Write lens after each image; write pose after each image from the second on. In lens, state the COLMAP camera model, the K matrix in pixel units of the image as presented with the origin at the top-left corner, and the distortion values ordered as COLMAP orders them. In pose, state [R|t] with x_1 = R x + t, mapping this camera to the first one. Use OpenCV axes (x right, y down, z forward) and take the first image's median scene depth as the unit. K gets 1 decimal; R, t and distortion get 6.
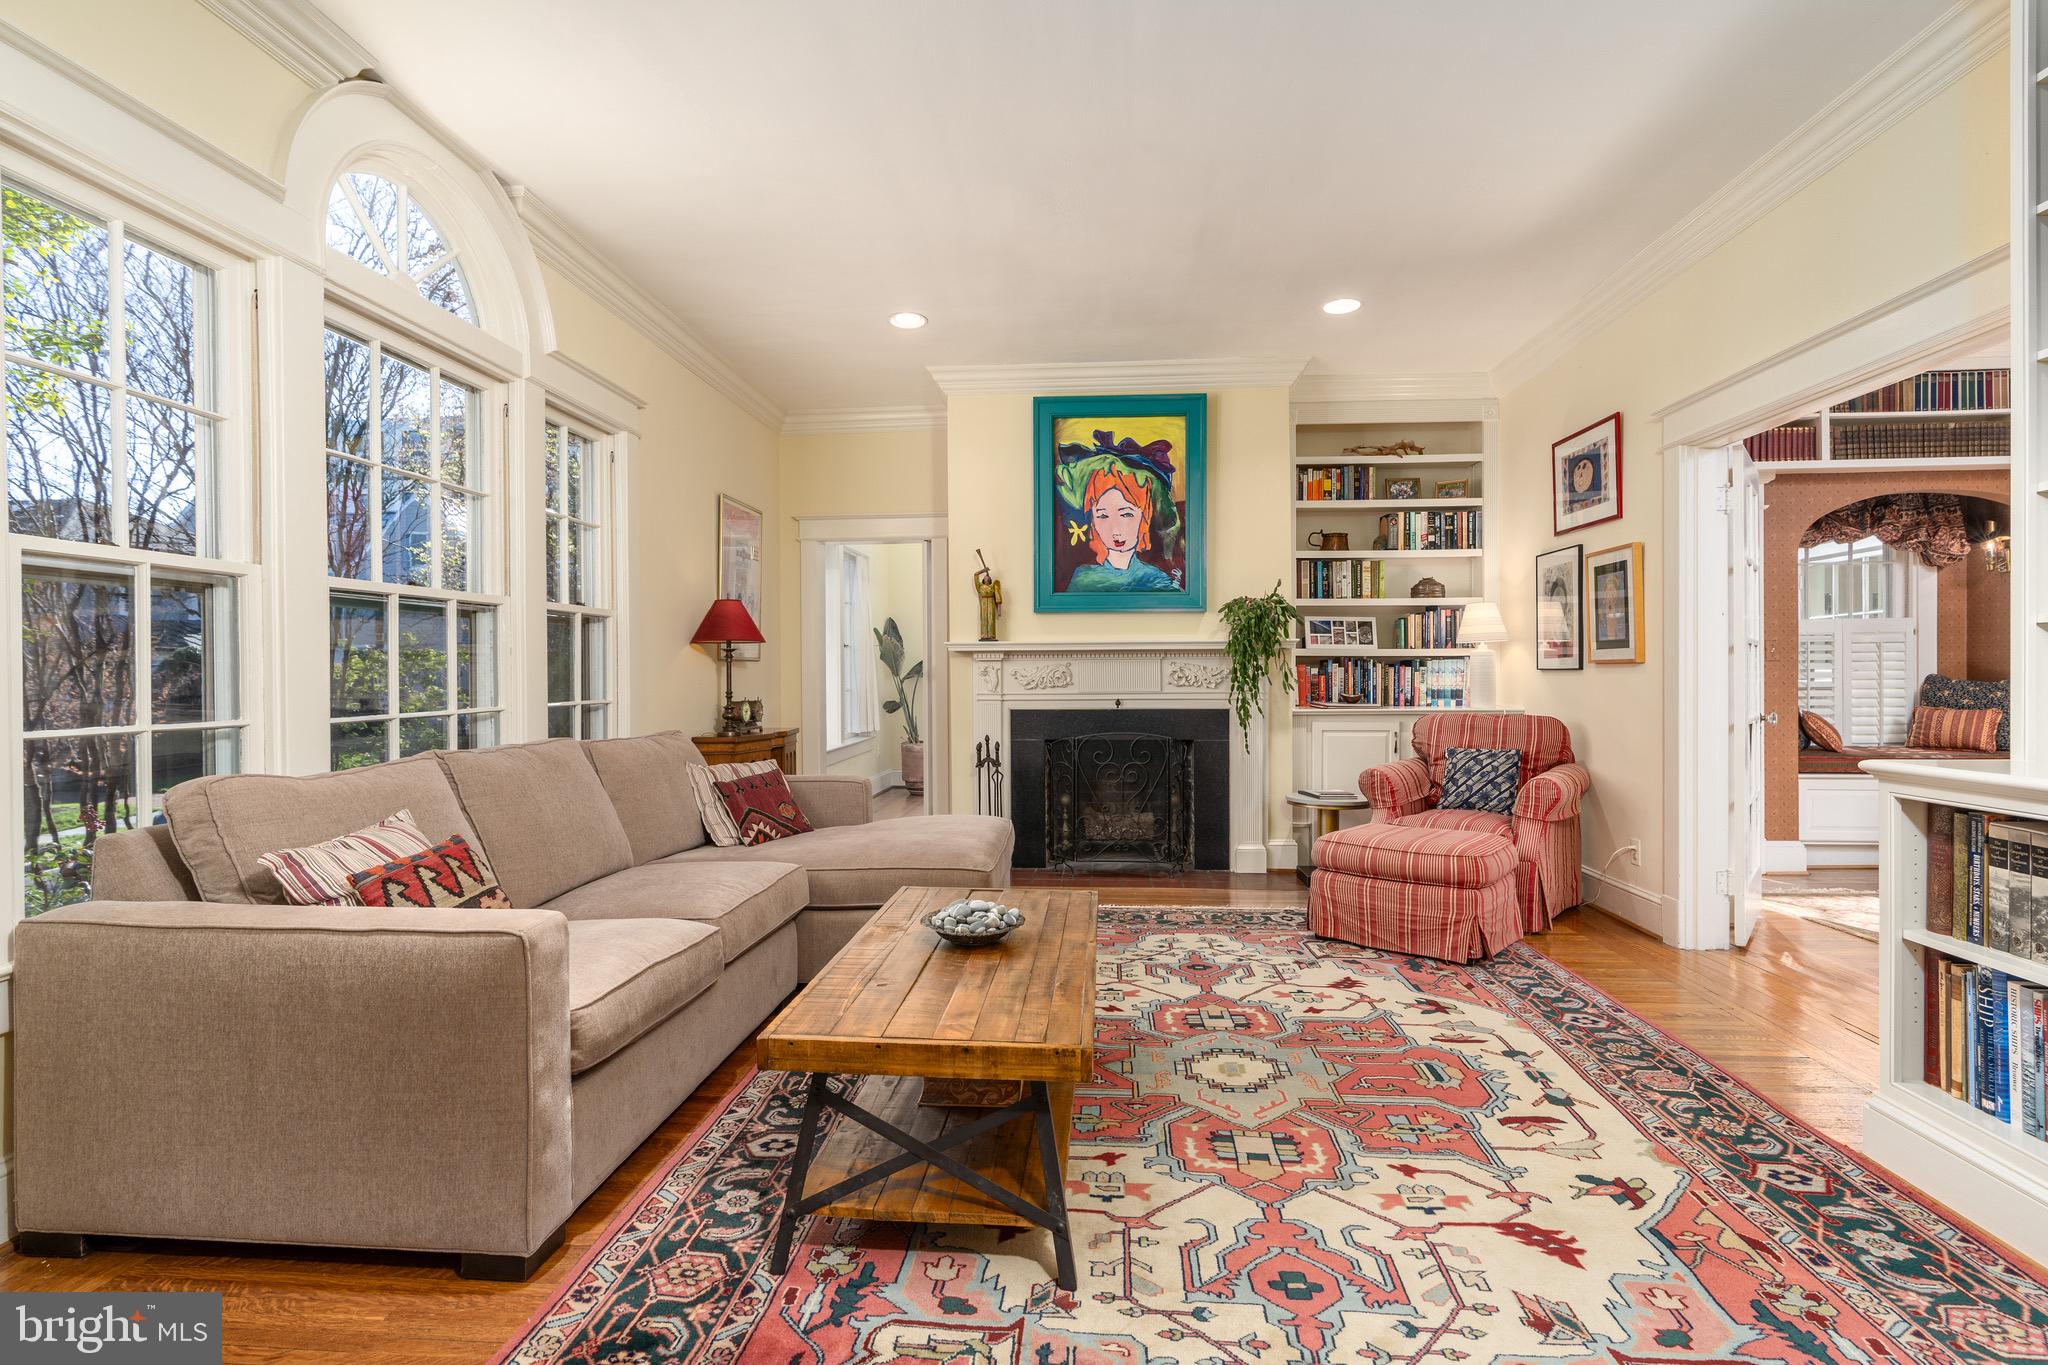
lens RADIAL K [[944.4, 0, 1031.5], [0, 944.4, 676.2], [0, 0, 1]] dist [-0.004941, 0.000522]
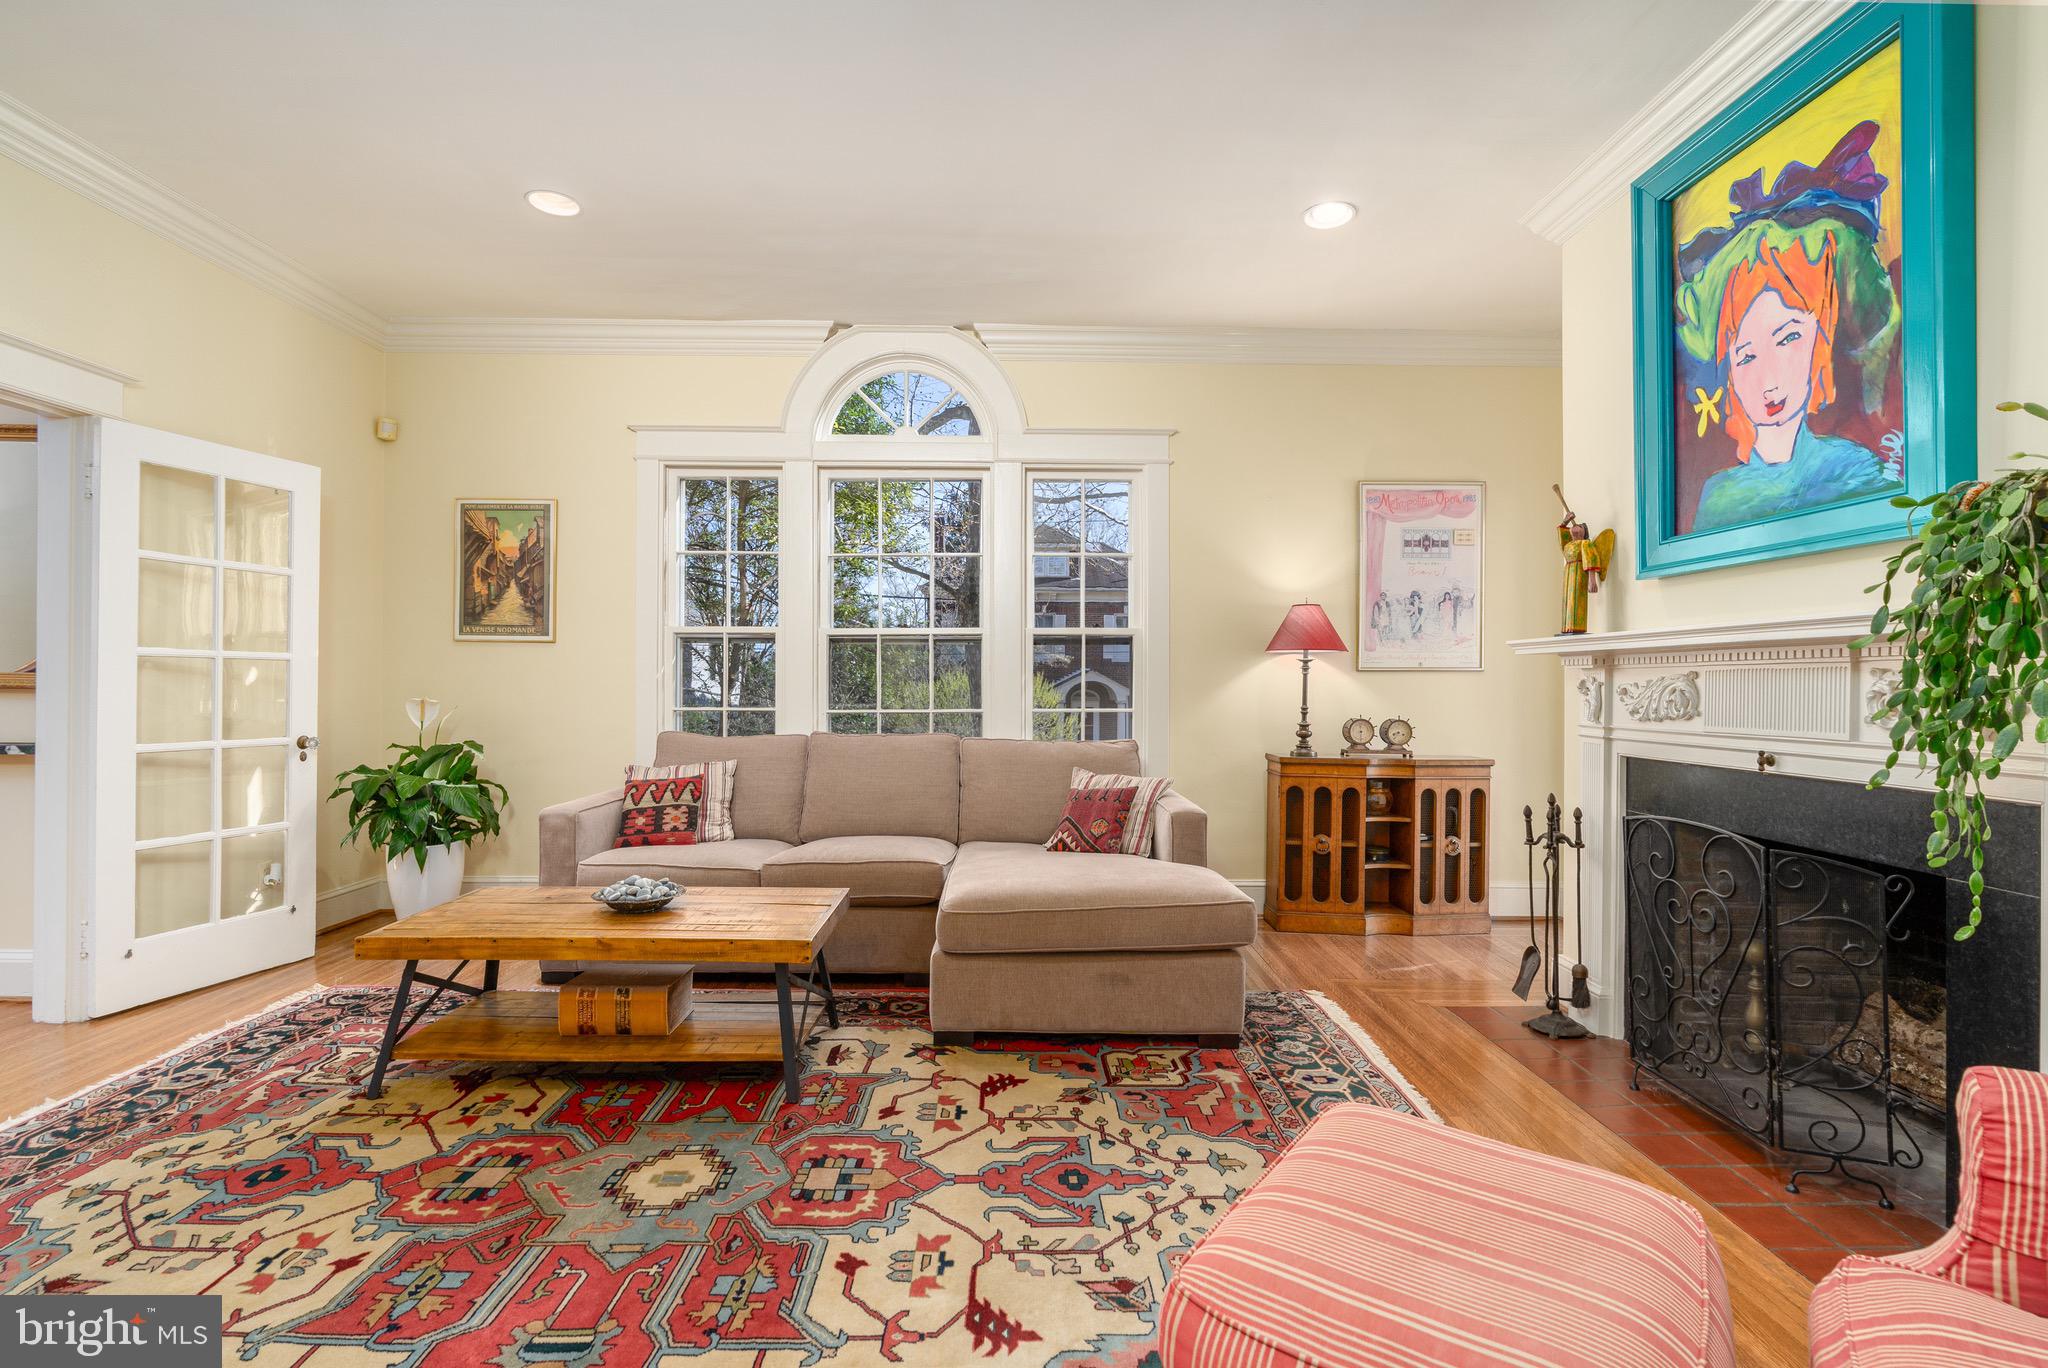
lens RADIAL K [[944.4, 0, 1017.3], [0, 944.4, 681.6], [0, 0, 1]] dist [-0.004941, 0.000522]
pose [[0.078785, 0.003872, -0.996884, 0.750436], [-0.008260, 0.999961, 0.003231, -0.011795], [0.996857, 0.007980, 0.078814, 0.884072]]
